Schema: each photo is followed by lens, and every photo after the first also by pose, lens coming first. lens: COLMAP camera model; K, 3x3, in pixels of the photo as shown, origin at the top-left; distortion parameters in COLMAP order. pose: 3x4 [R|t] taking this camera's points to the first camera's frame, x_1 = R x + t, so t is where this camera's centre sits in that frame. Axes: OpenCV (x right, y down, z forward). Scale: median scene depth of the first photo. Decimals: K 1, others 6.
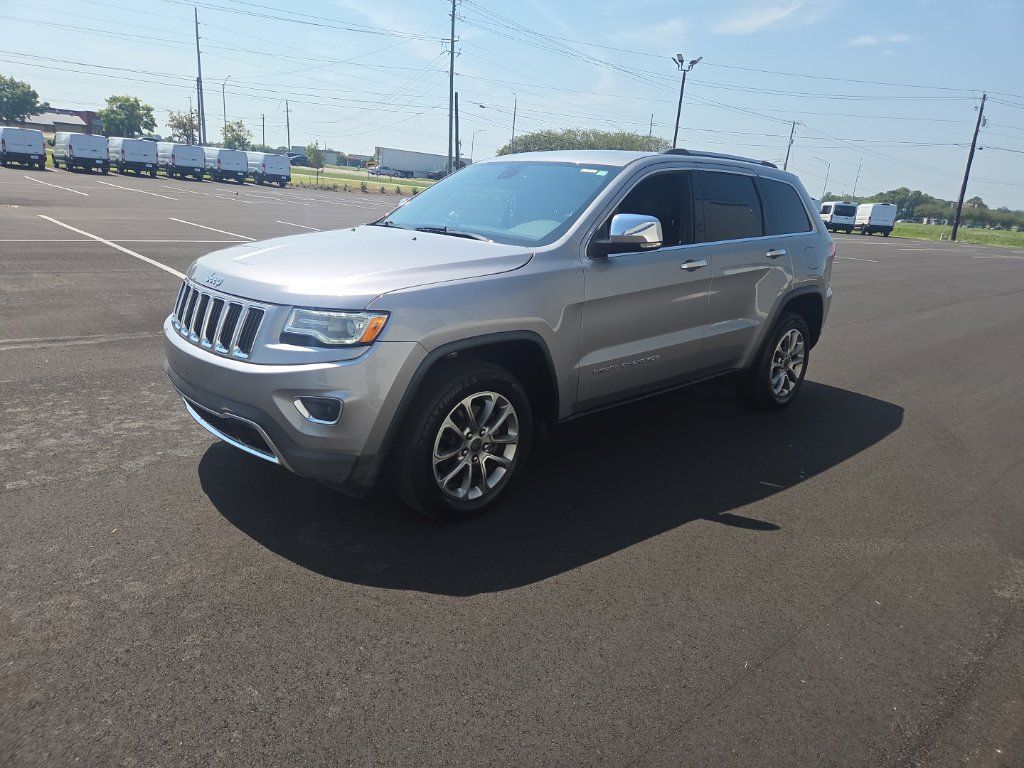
lens RADIAL K [[670.0, 0, 506.3], [0, 670.0, 391.4], [0, 0, 1]] dist [0.073340, -0.060995]
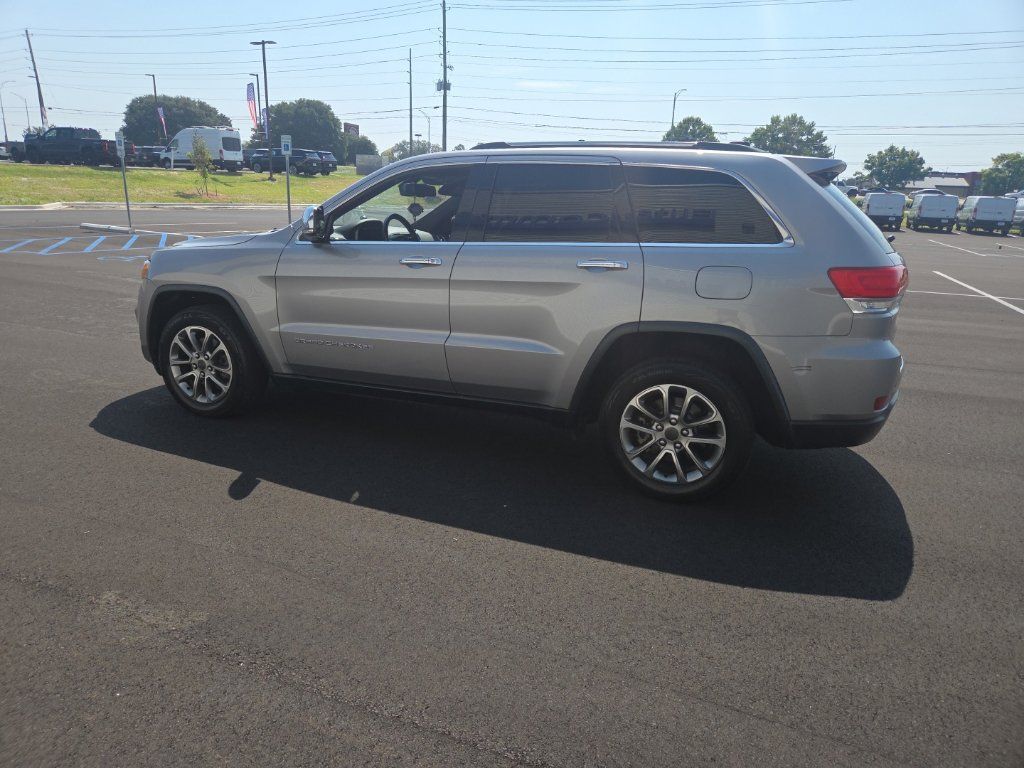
lens RADIAL K [[672.6, 0, 495.9], [0, 672.6, 387.9], [0, 0, 1]] dist [0.067269, -0.055064]
pose [[0.434852, 0.189508, -0.880335, 1.006061], [-0.267110, 0.960753, 0.074877, -0.098310], [0.859974, 0.202586, 0.468405, 0.576782]]
